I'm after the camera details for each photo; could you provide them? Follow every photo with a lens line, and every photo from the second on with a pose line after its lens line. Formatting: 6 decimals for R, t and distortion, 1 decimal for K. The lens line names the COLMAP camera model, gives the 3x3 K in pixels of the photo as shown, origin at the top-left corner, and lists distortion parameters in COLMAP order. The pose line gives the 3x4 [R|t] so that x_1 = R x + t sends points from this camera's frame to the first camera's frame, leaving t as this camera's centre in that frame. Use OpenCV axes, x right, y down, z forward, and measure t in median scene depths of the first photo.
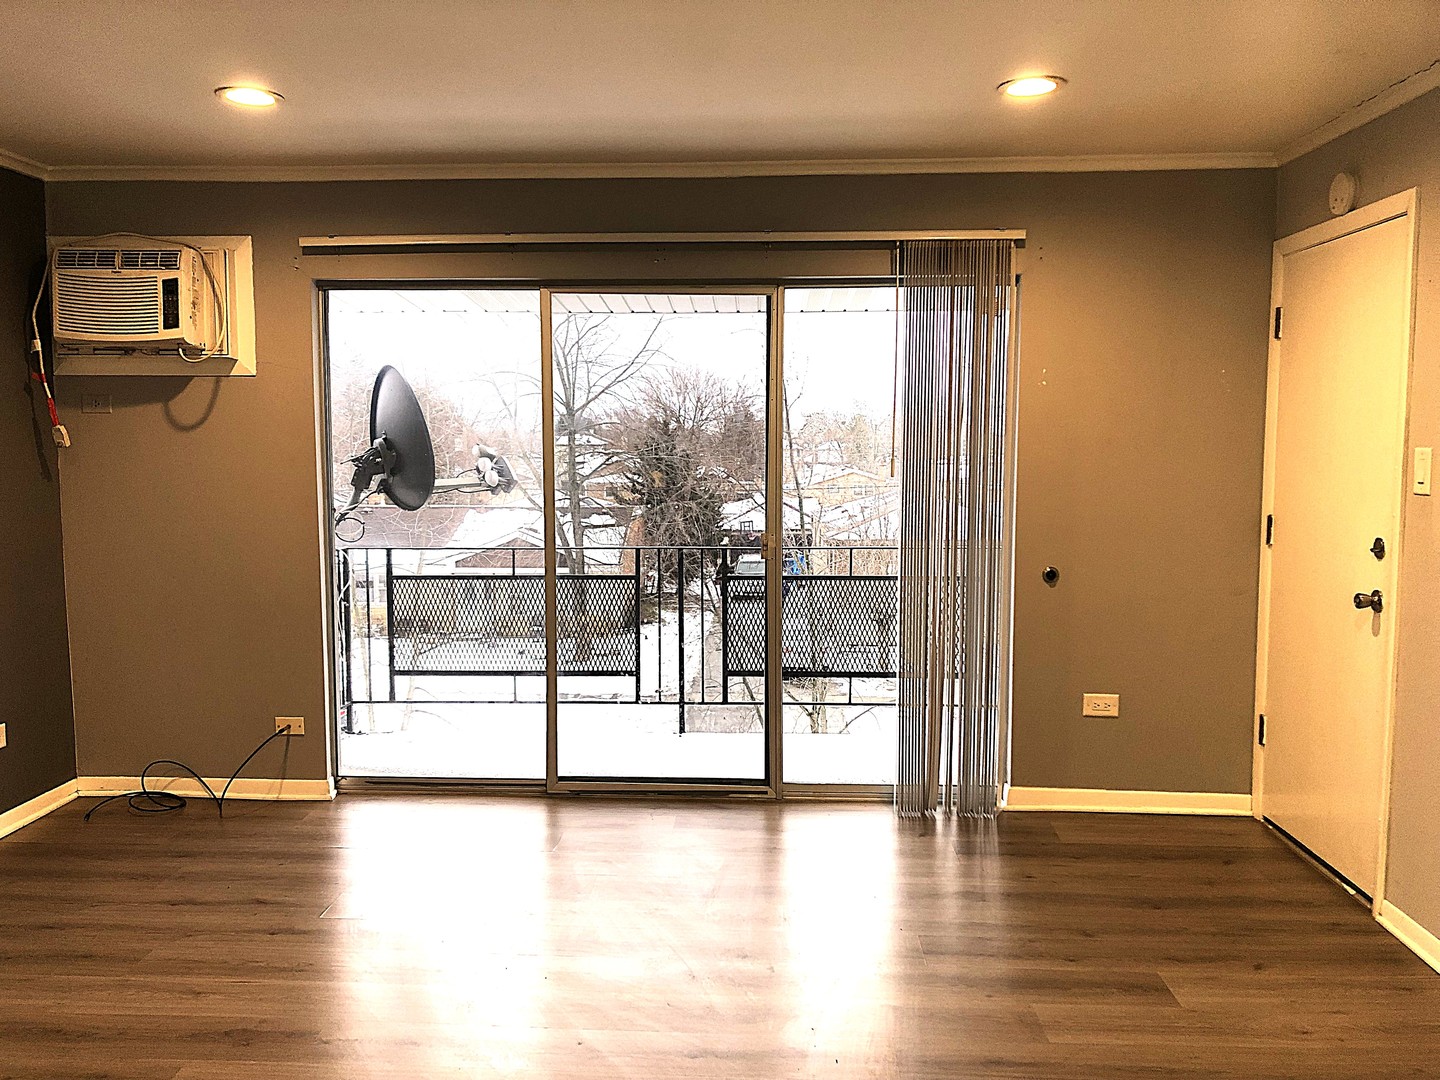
lens RADIAL K [[1172.1, 0, 708.5], [0, 1172.1, 550.1], [0, 0, 1]] dist [0.032351, -0.009499]
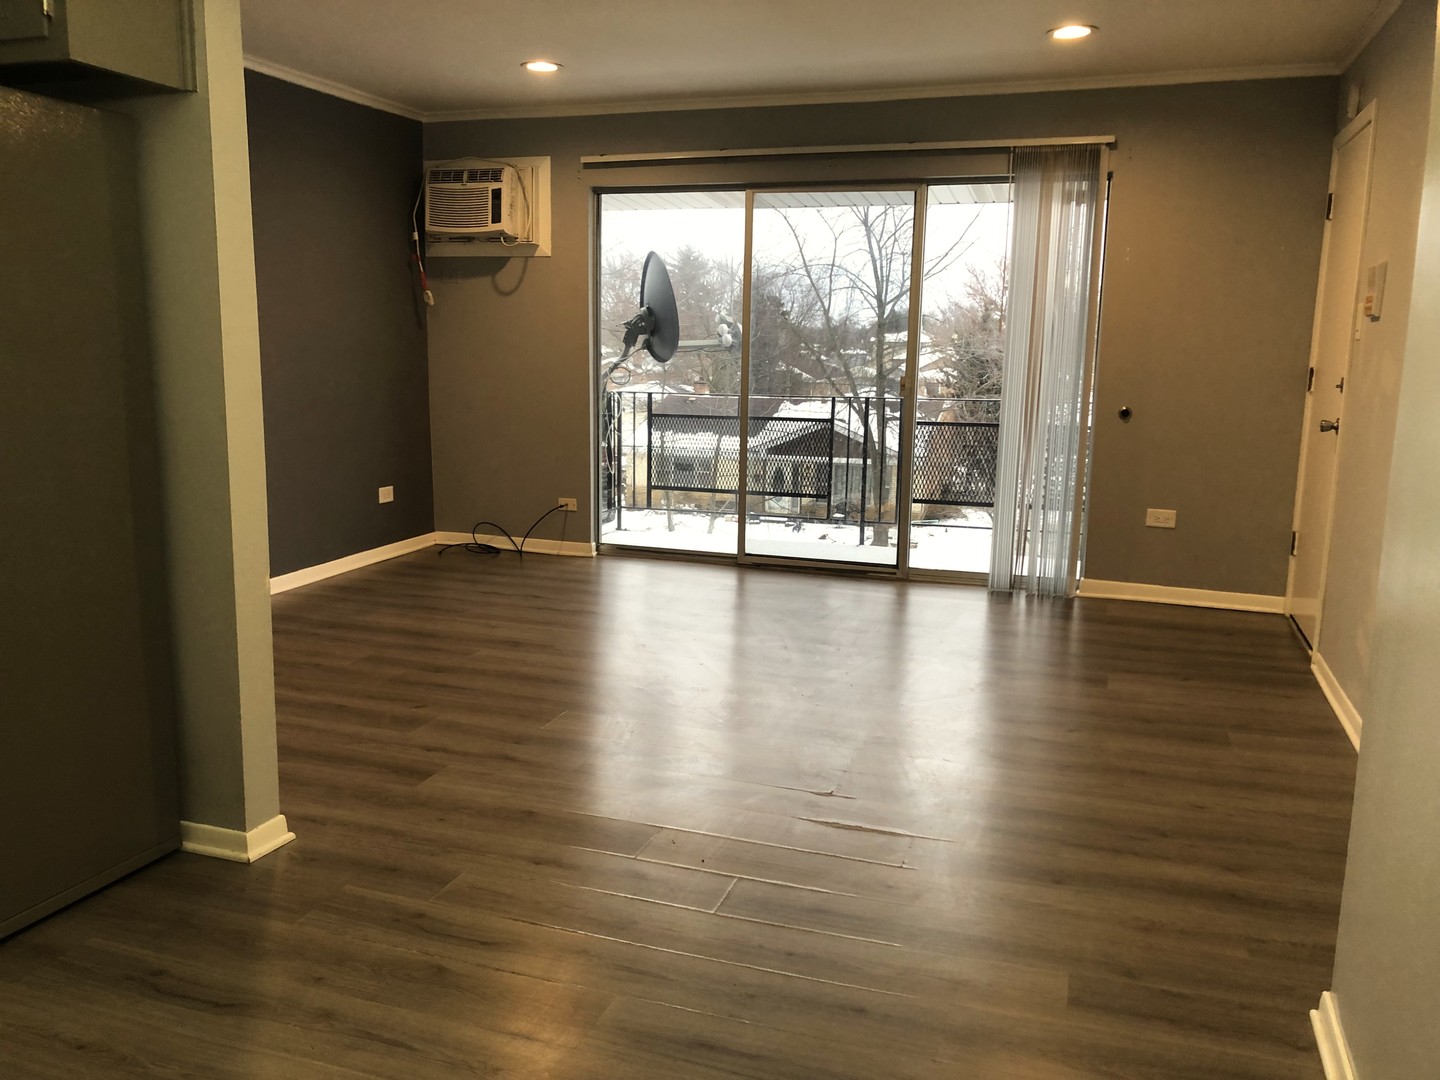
lens RADIAL K [[1177.3, 0, 709.7], [0, 1177.3, 549.1], [0, 0, 1]] dist [0.044552, -0.019655]
pose [[0.961682, 0.063018, -0.266826, 0.207937], [-0.040764, 0.995274, 0.088141, 0.071619], [0.271119, -0.073886, 0.959706, -0.352799]]
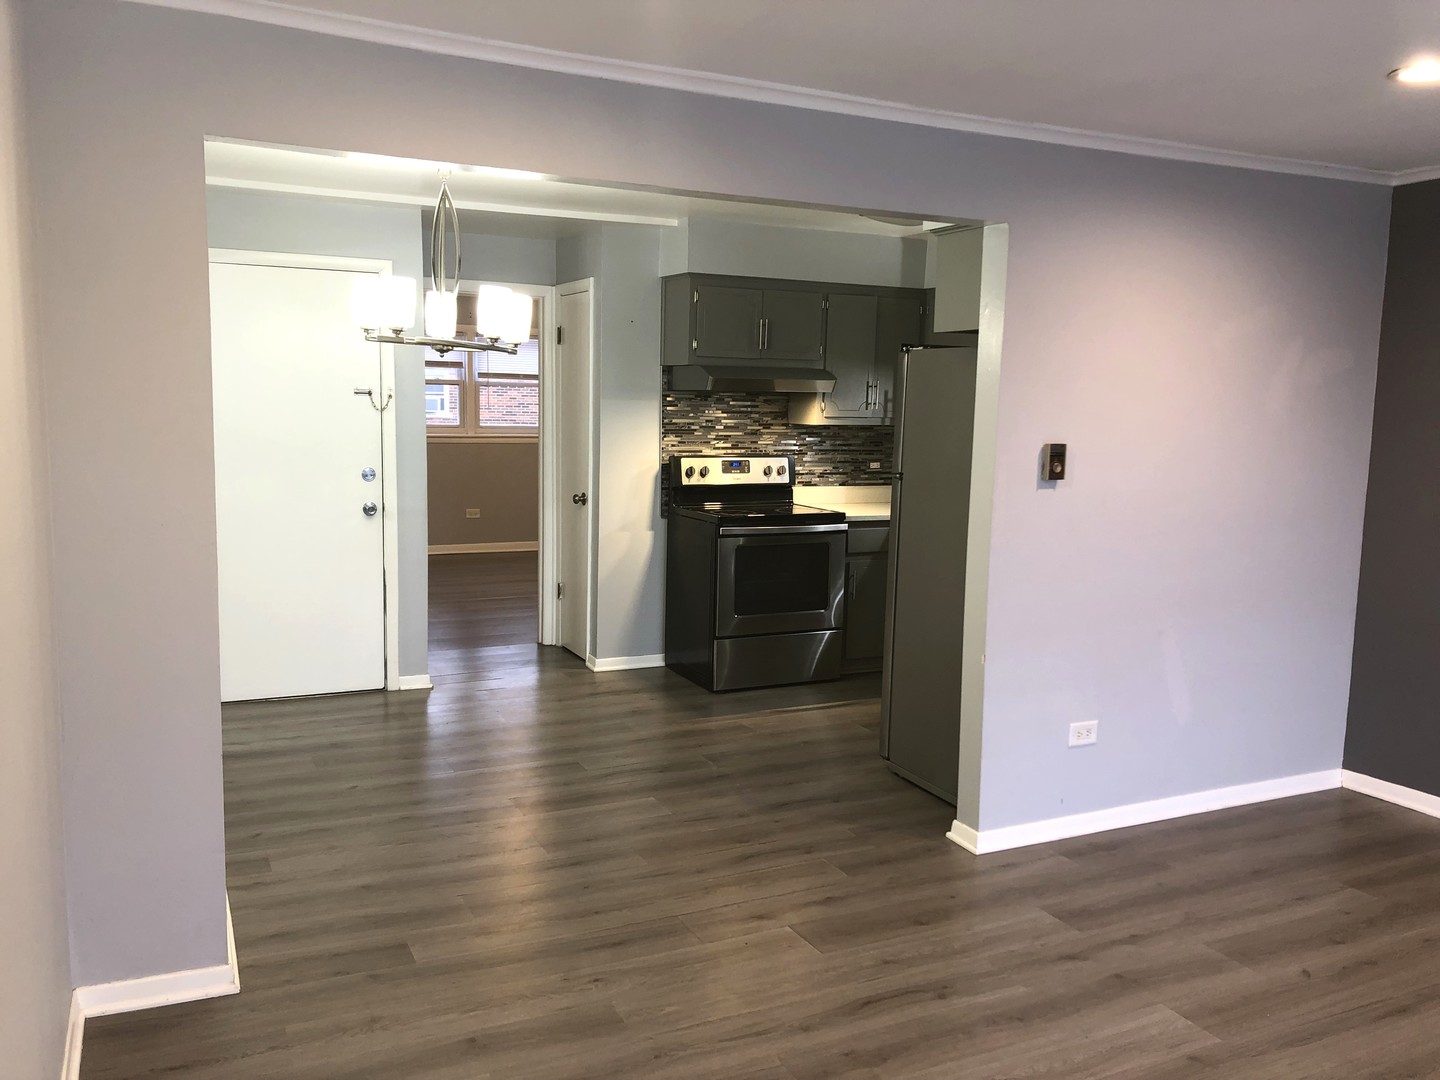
lens RADIAL K [[1176.8, 0, 722.7], [0, 1176.8, 548.5], [0, 0, 1]] dist [0.068138, -0.078126]
pose [[-0.876802, 0.043299, -0.478898, 0.402958], [-0.061353, 0.977724, 0.200729, -0.092961], [0.476921, 0.205381, -0.854614, 0.844779]]
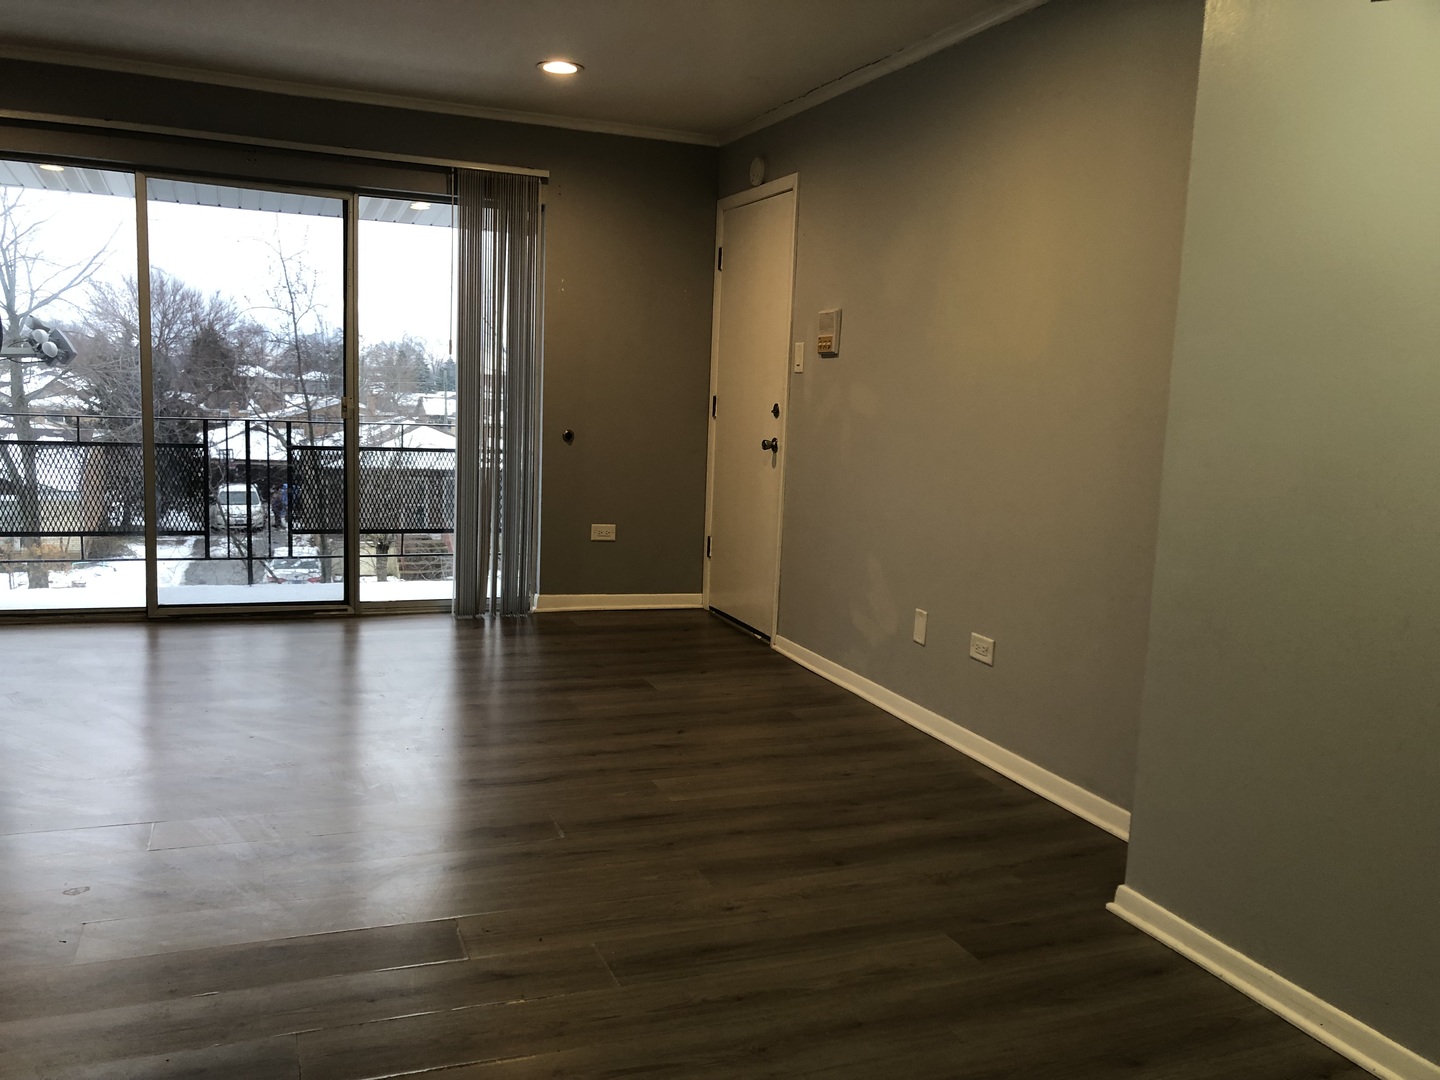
lens RADIAL K [[1167.1, 0, 698.1], [0, 1167.1, 557.4], [0, 0, 1]] dist [0.069466, -0.085983]
pose [[0.913042, -0.019984, 0.407376, -0.119470], [-0.003710, 0.998351, 0.057288, 0.081716], [-0.407849, -0.053818, 0.911462, -0.283244]]
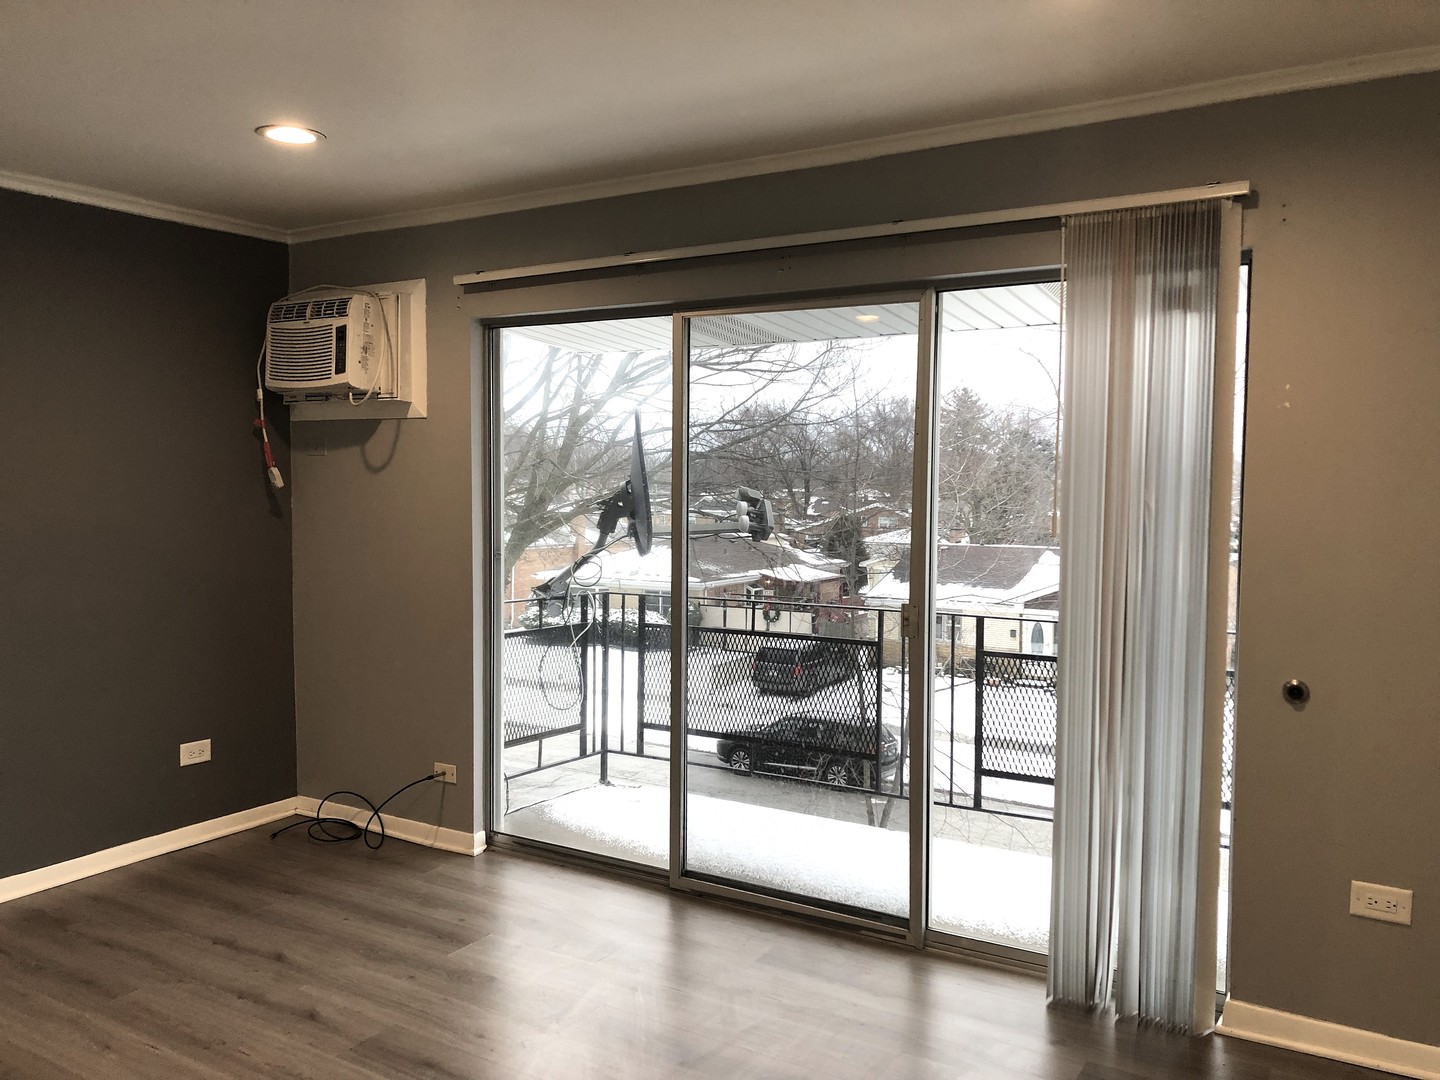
lens RADIAL K [[1176.8, 0, 722.7], [0, 1176.8, 548.5], [0, 0, 1]] dist [0.068138, -0.078126]
pose [[0.874677, 0.034497, -0.483477, 0.326223], [-0.050627, 0.998510, -0.020345, -0.029646], [0.482054, 0.042272, 0.875121, 0.248591]]
